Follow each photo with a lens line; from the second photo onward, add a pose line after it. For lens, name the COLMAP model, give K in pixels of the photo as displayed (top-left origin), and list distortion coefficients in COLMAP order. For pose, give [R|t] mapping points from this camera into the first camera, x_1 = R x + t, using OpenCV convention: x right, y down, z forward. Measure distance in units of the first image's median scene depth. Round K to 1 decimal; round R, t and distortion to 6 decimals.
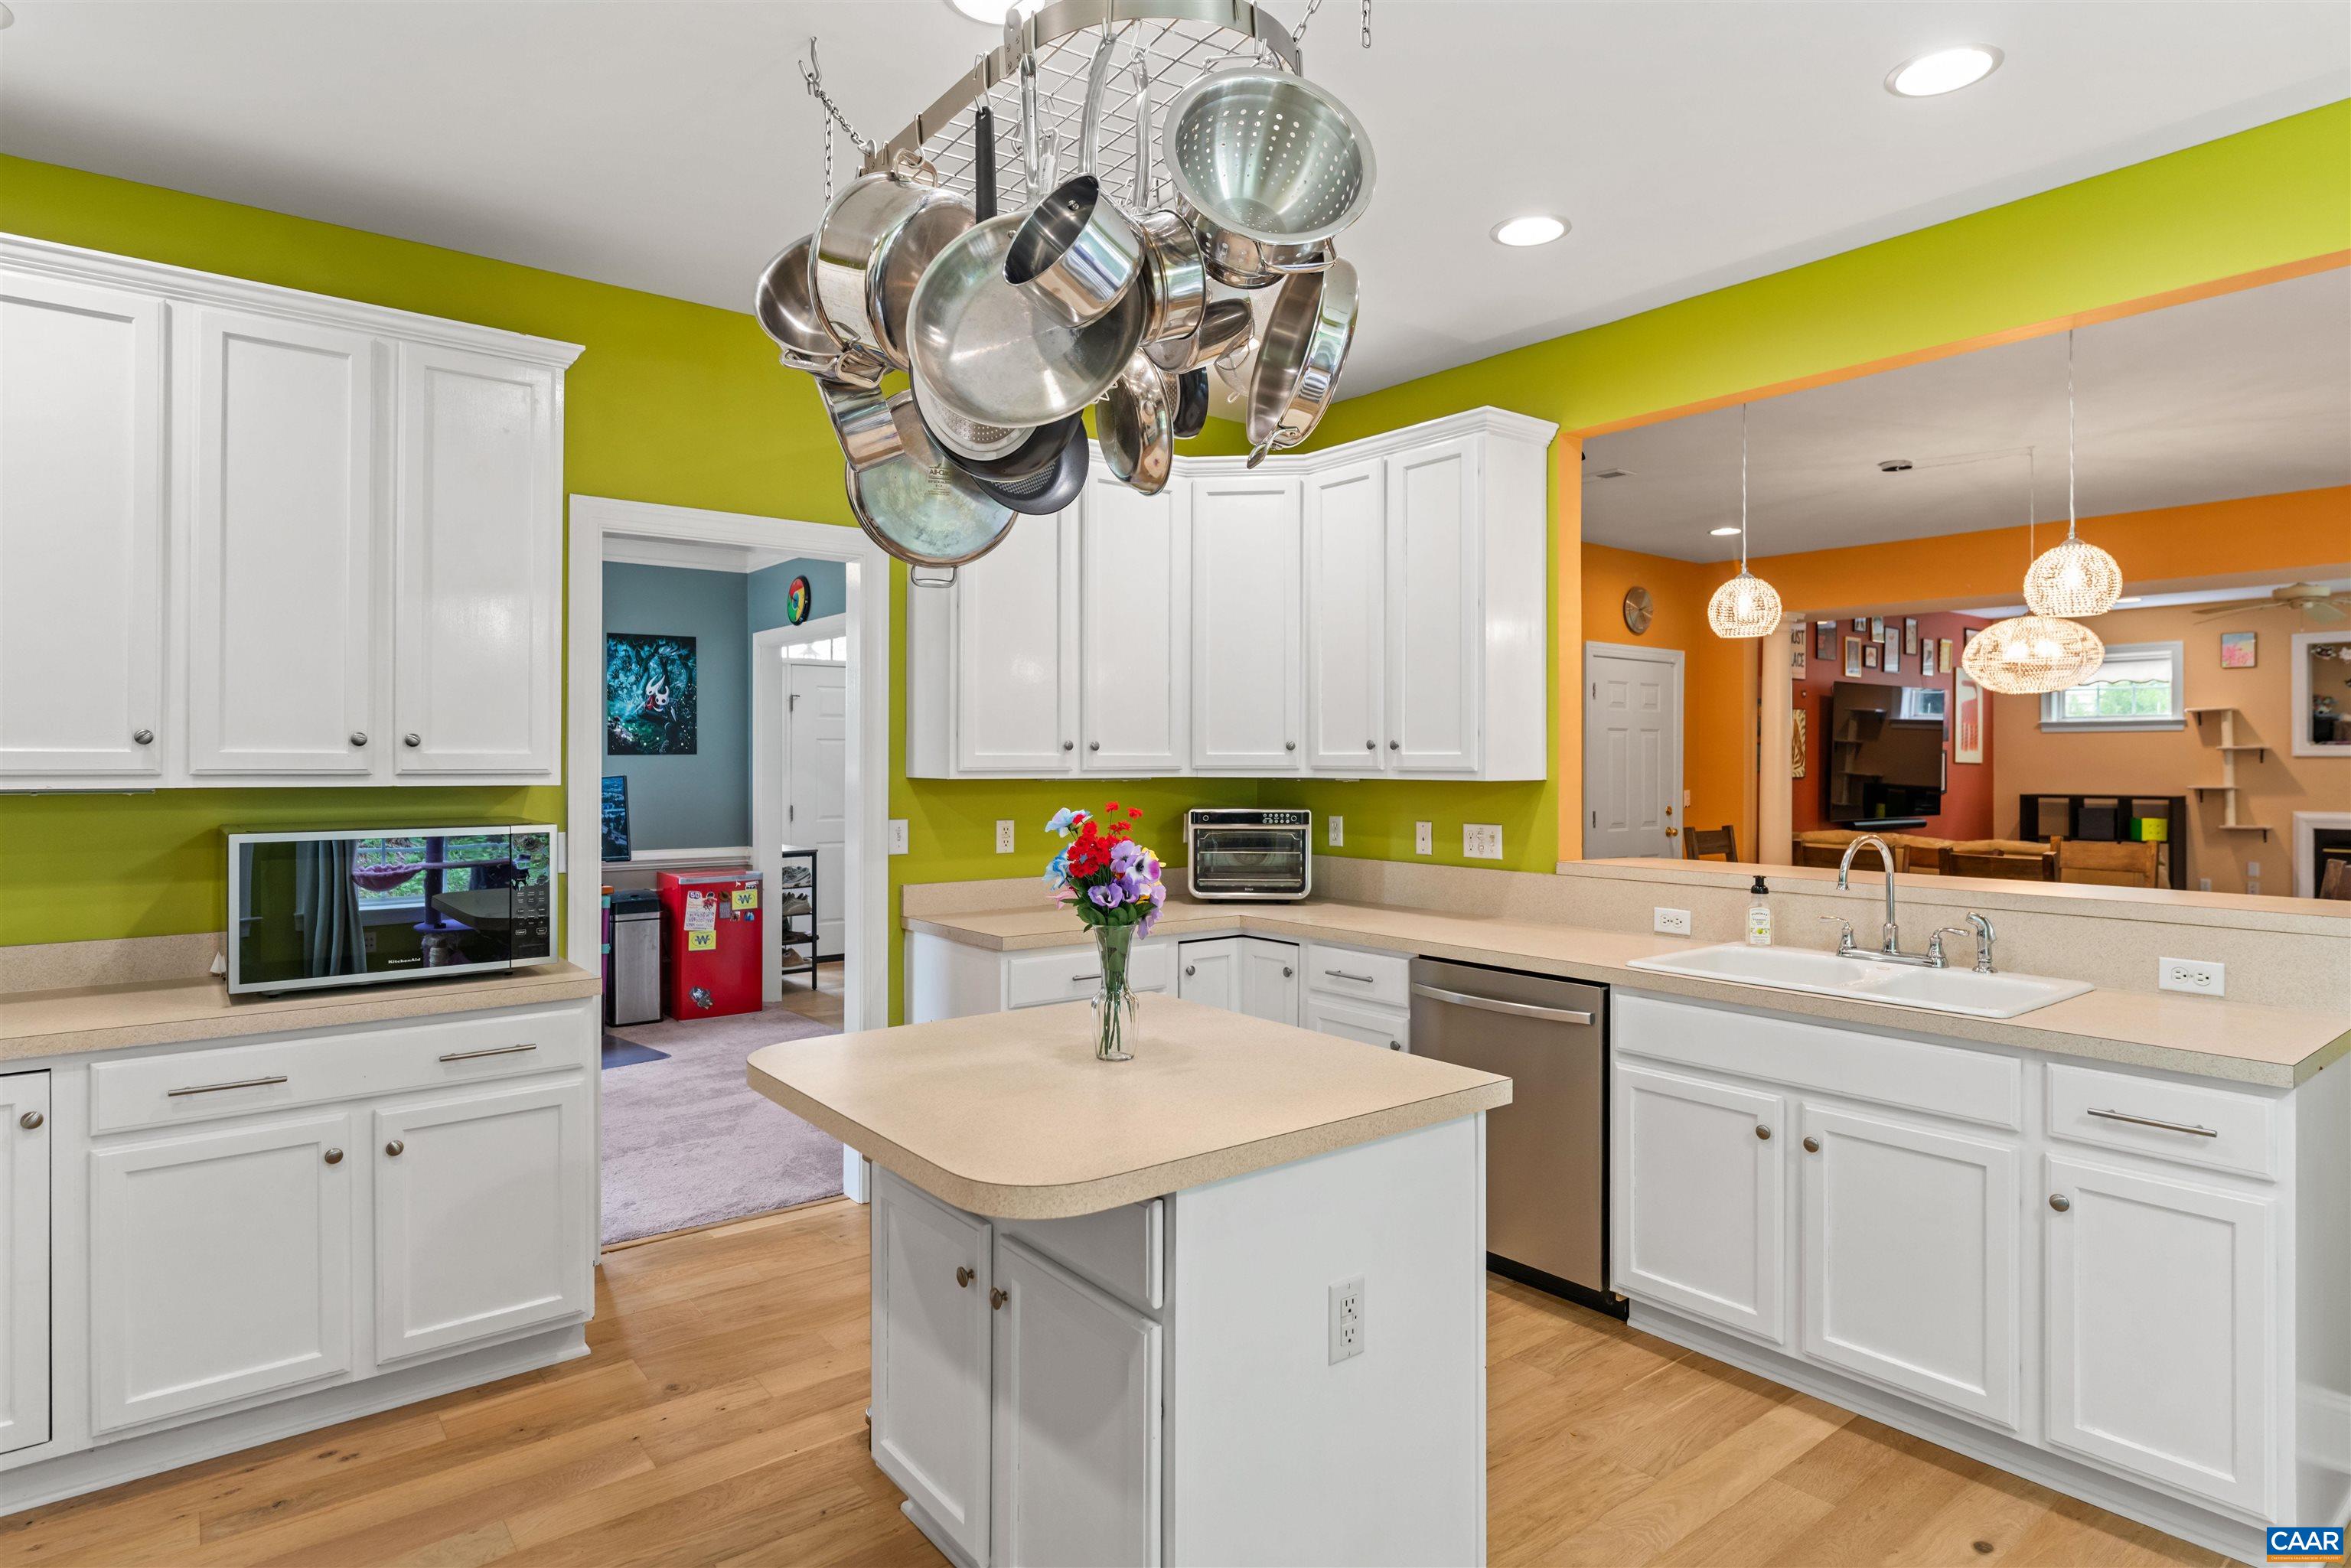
lens RADIAL K [[1295.4, 0, 1185.8], [0, 1295.4, 750.0], [0, 0, 1]] dist [0.004534, -0.000191]
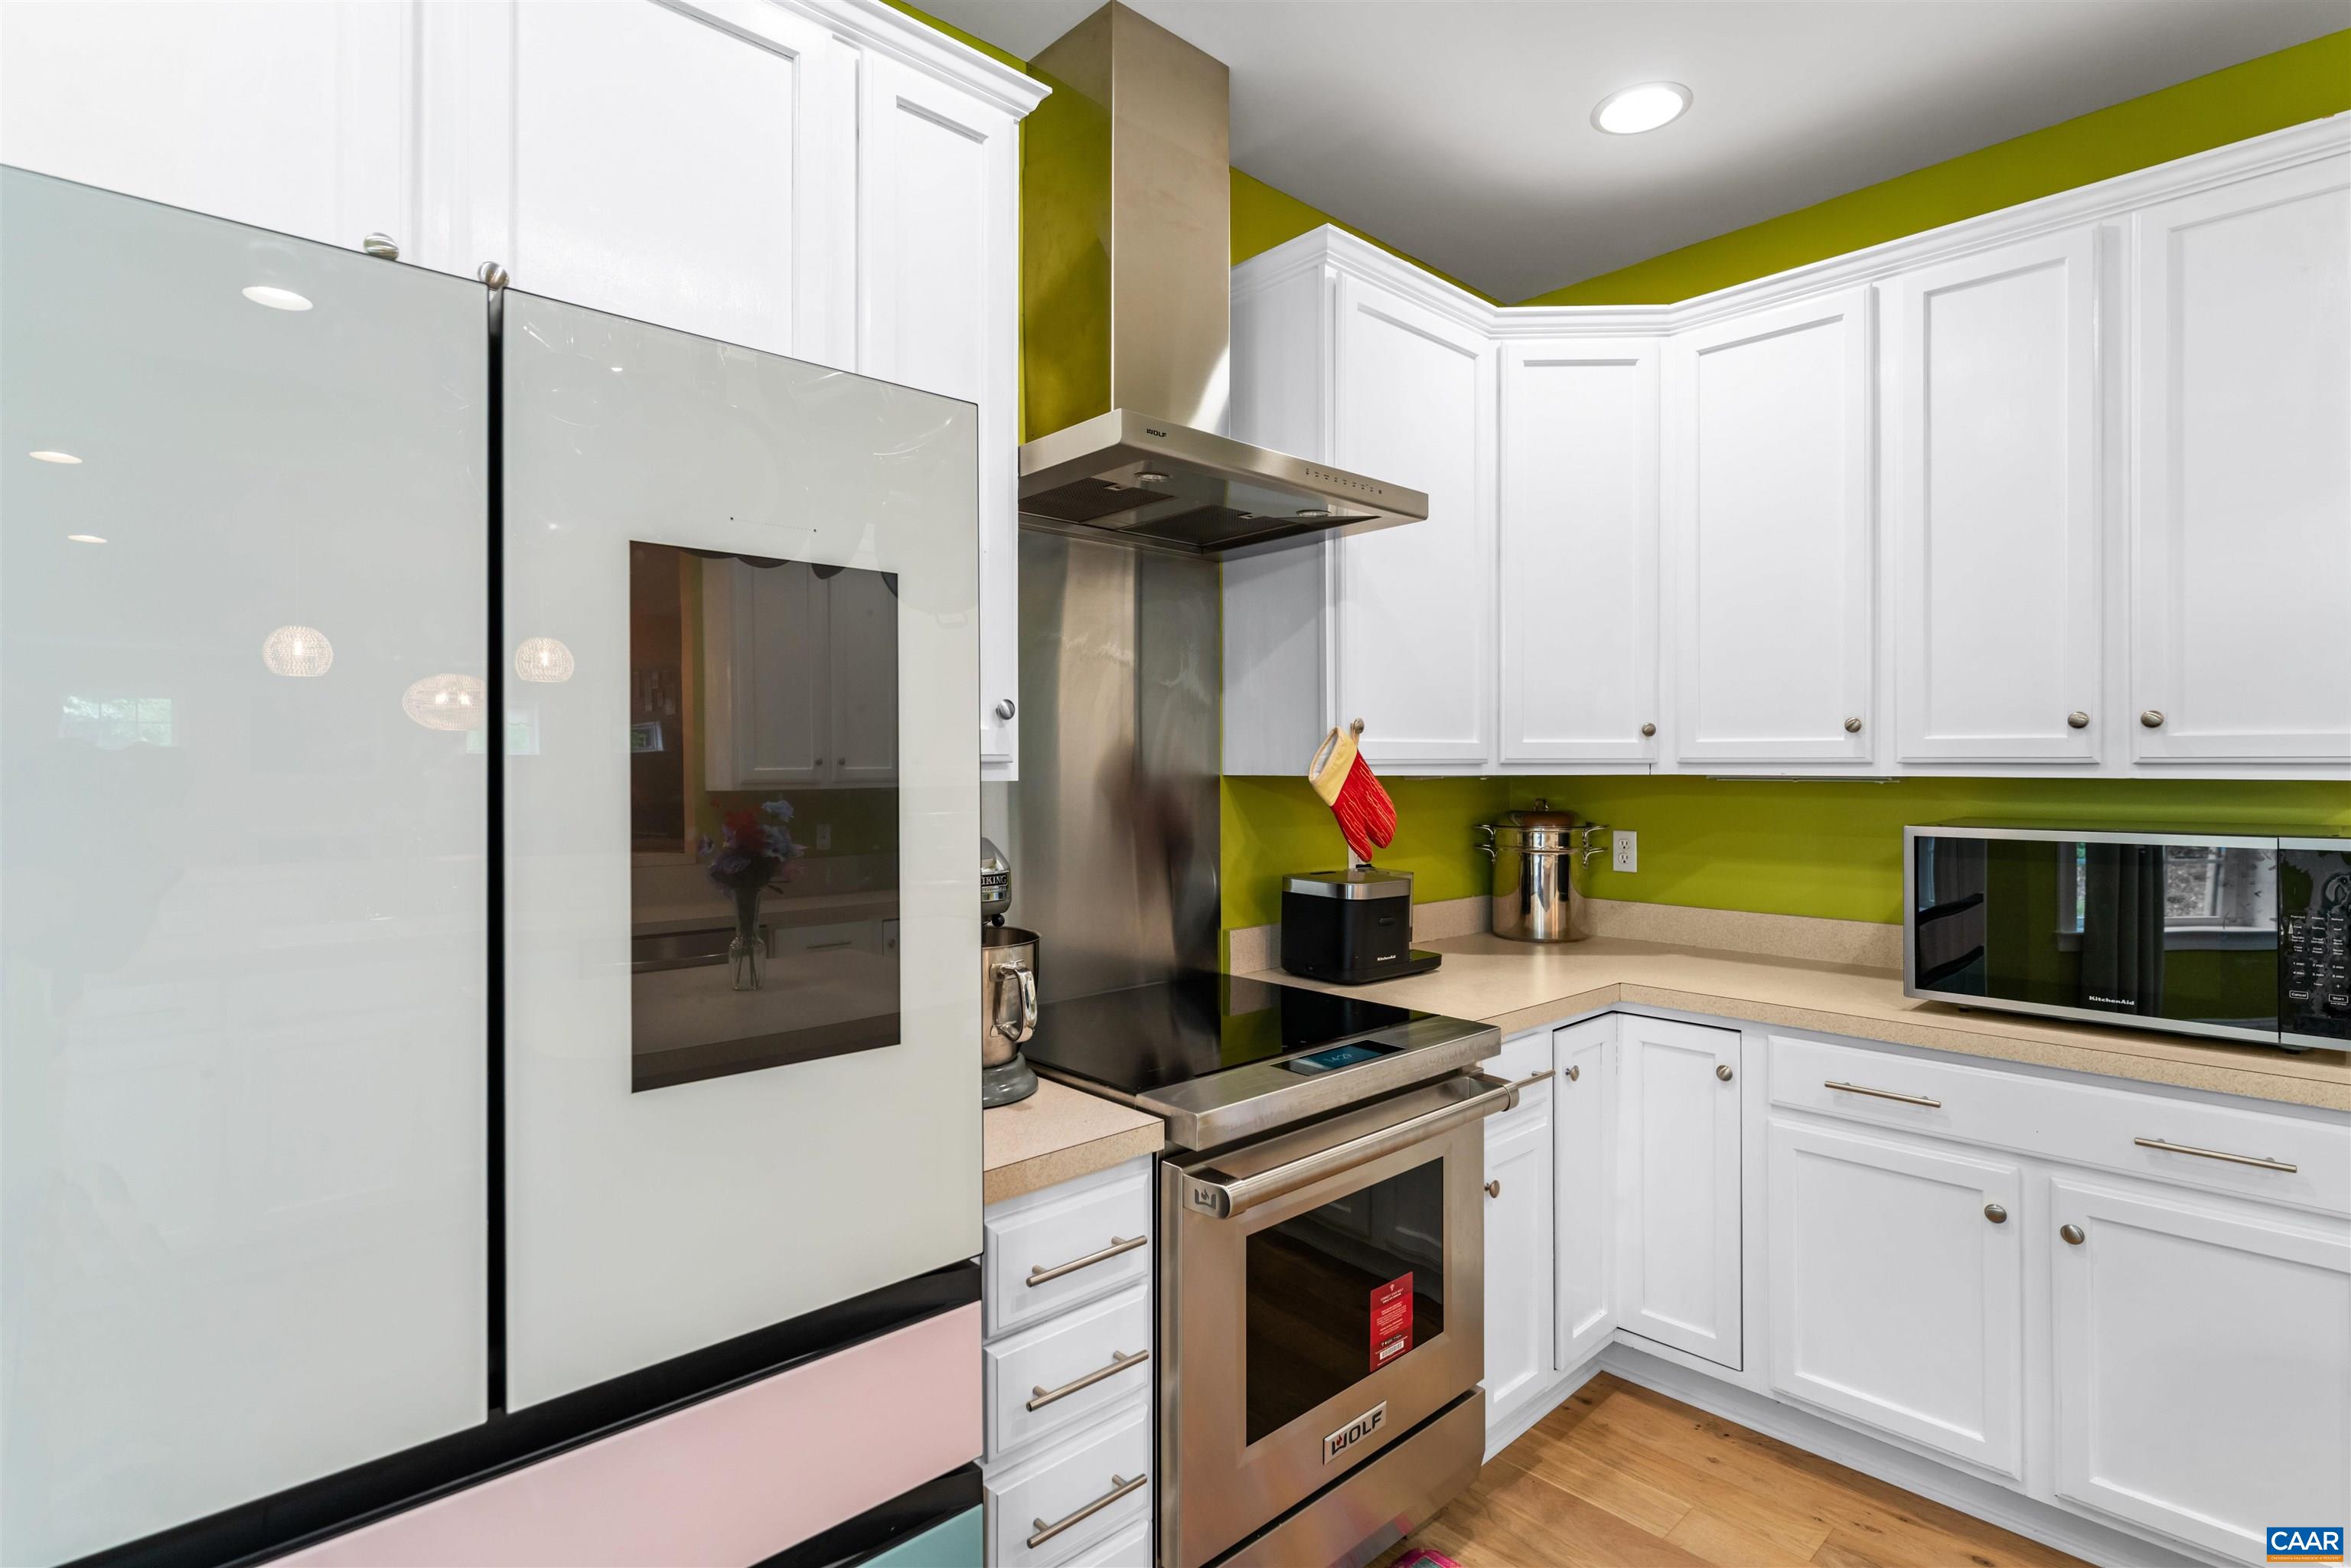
lens RADIAL K [[1151.7, 0, 1150.9], [0, 1151.7, 759.0], [0, 0, 1]] dist [-0.002579, -0.001428]
pose [[0.064251, -0.005082, -0.997921, 0.049179], [0.009588, 0.999944, -0.004475, 0.013769], [0.997888, -0.009280, 0.064296, 0.366913]]
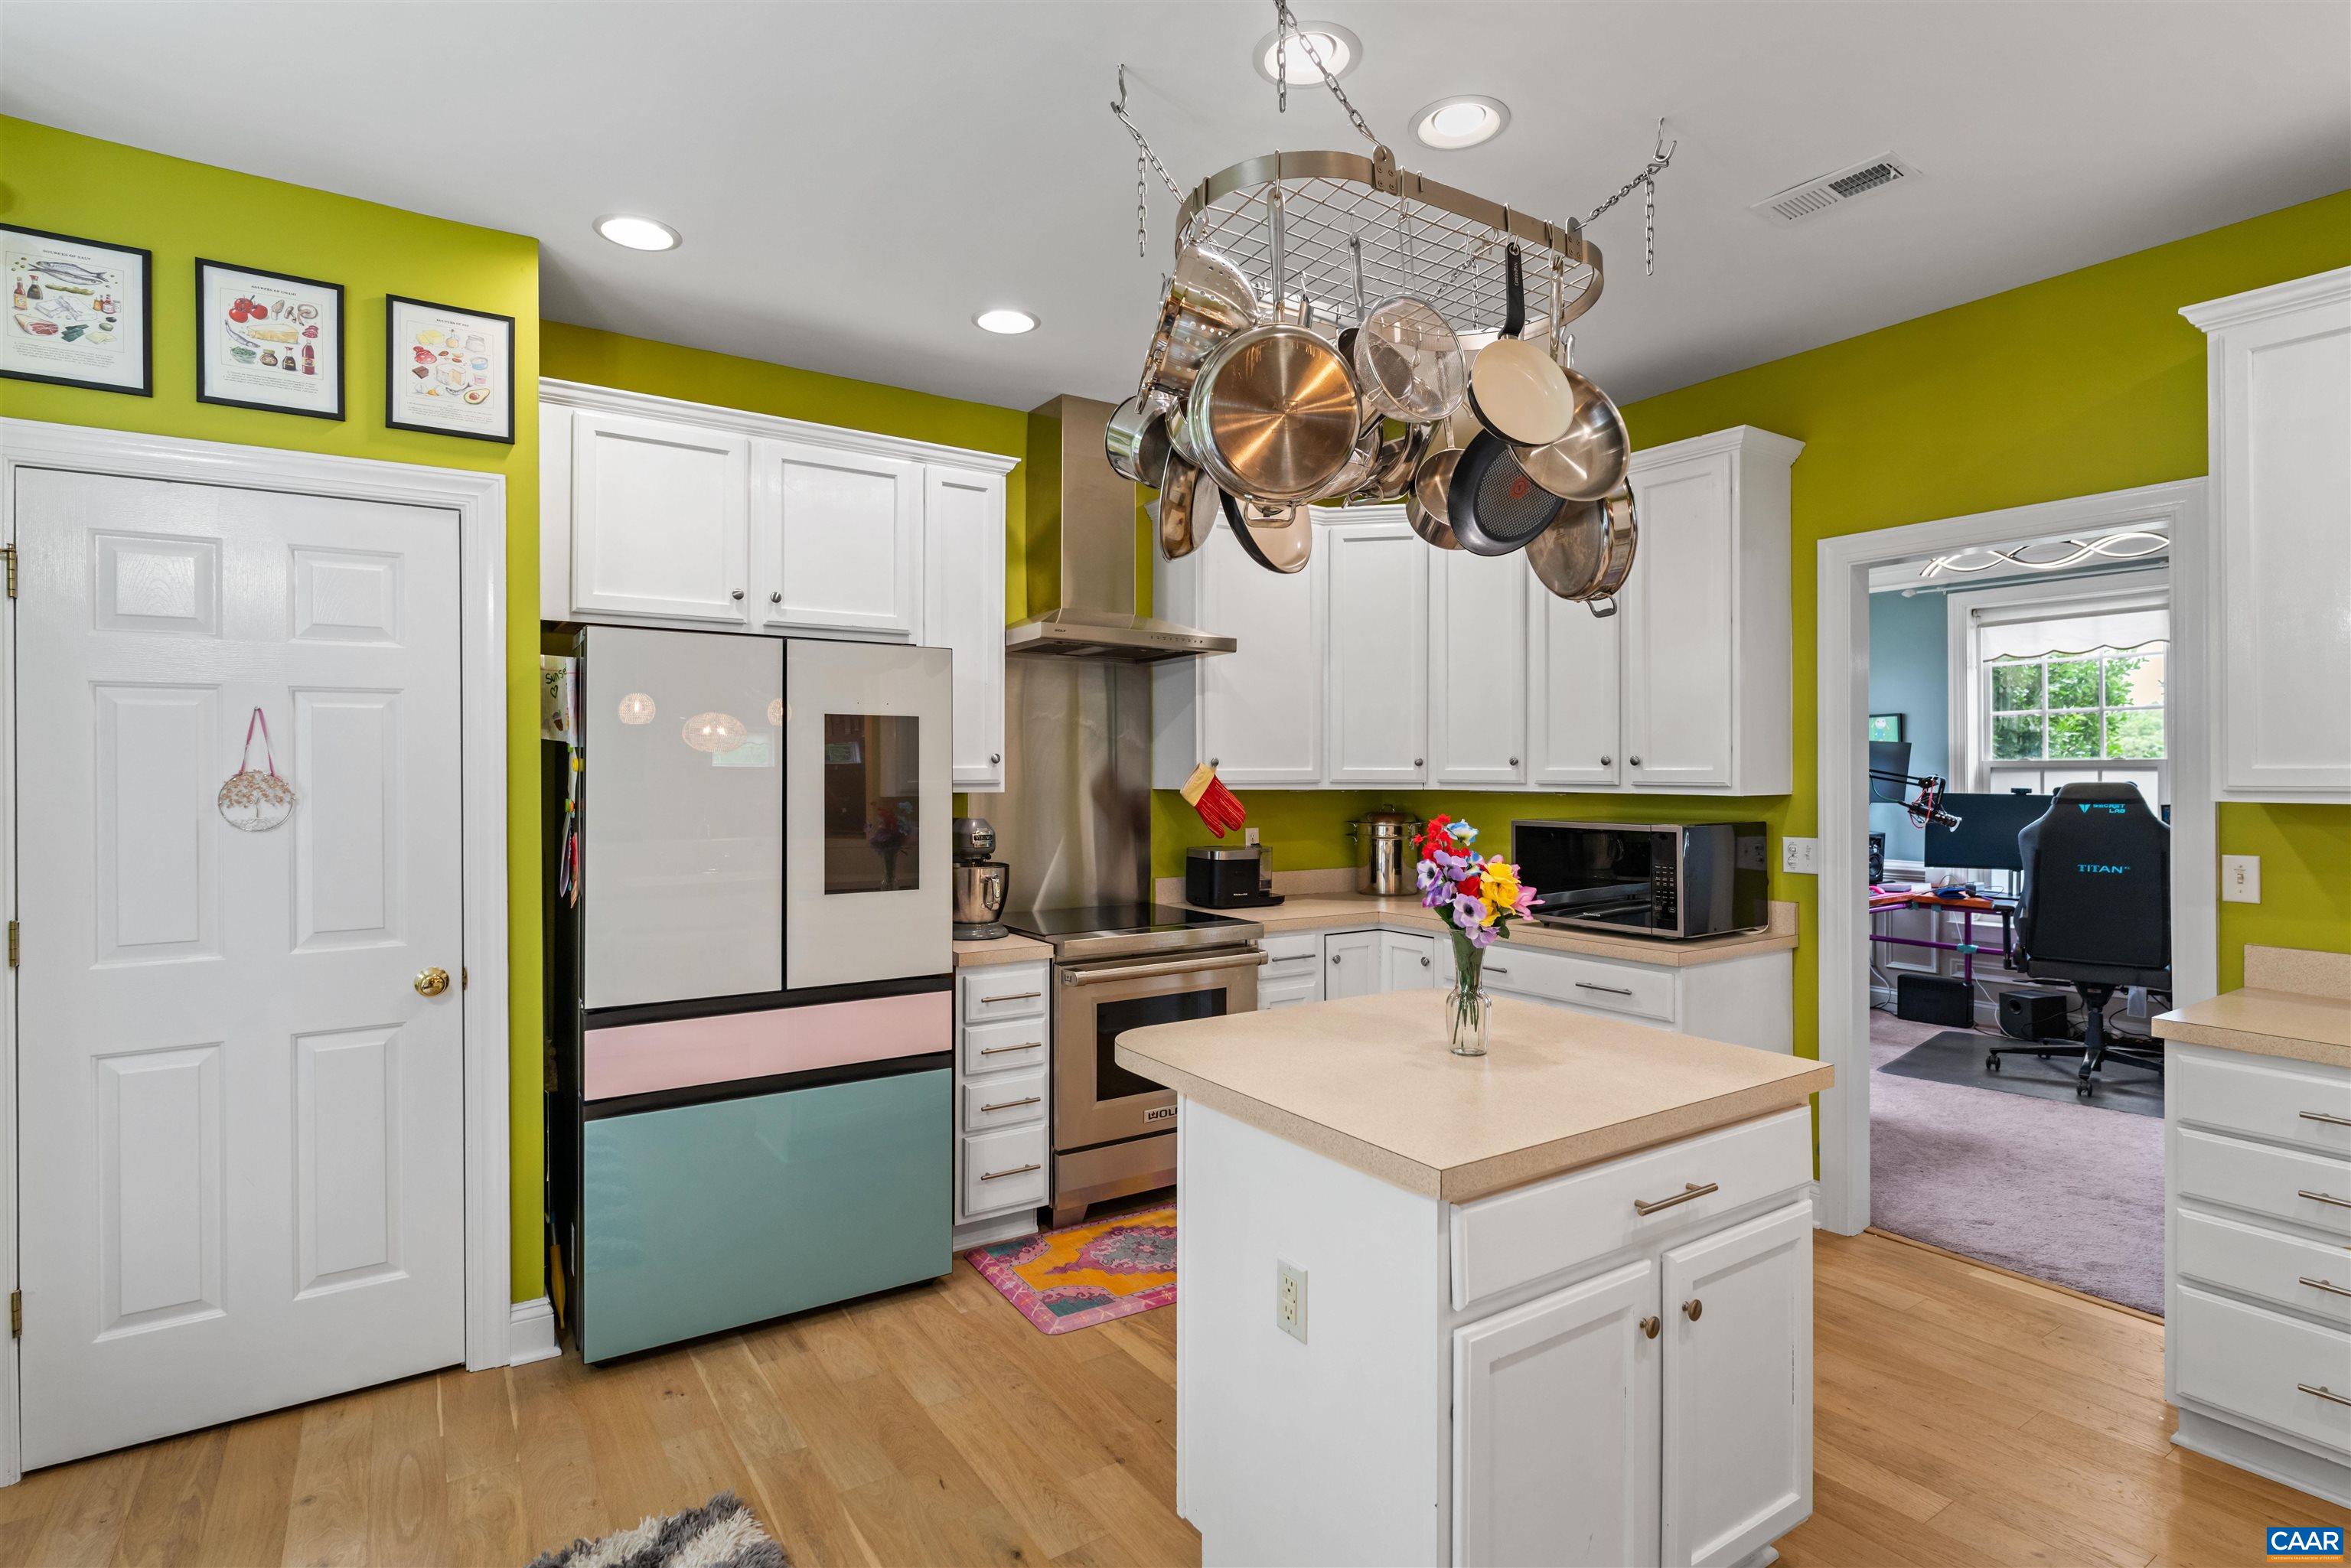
lens RADIAL K [[1160.4, 0, 1178.3], [0, 1160.4, 765.1], [0, 0, 1]] dist [0.002610, 0.000270]
pose [[-0.076431, -0.007016, -0.997050, 0.686486], [0.007490, 0.999943, -0.007611, 0.003492], [0.997047, -0.008050, -0.076374, 0.620512]]
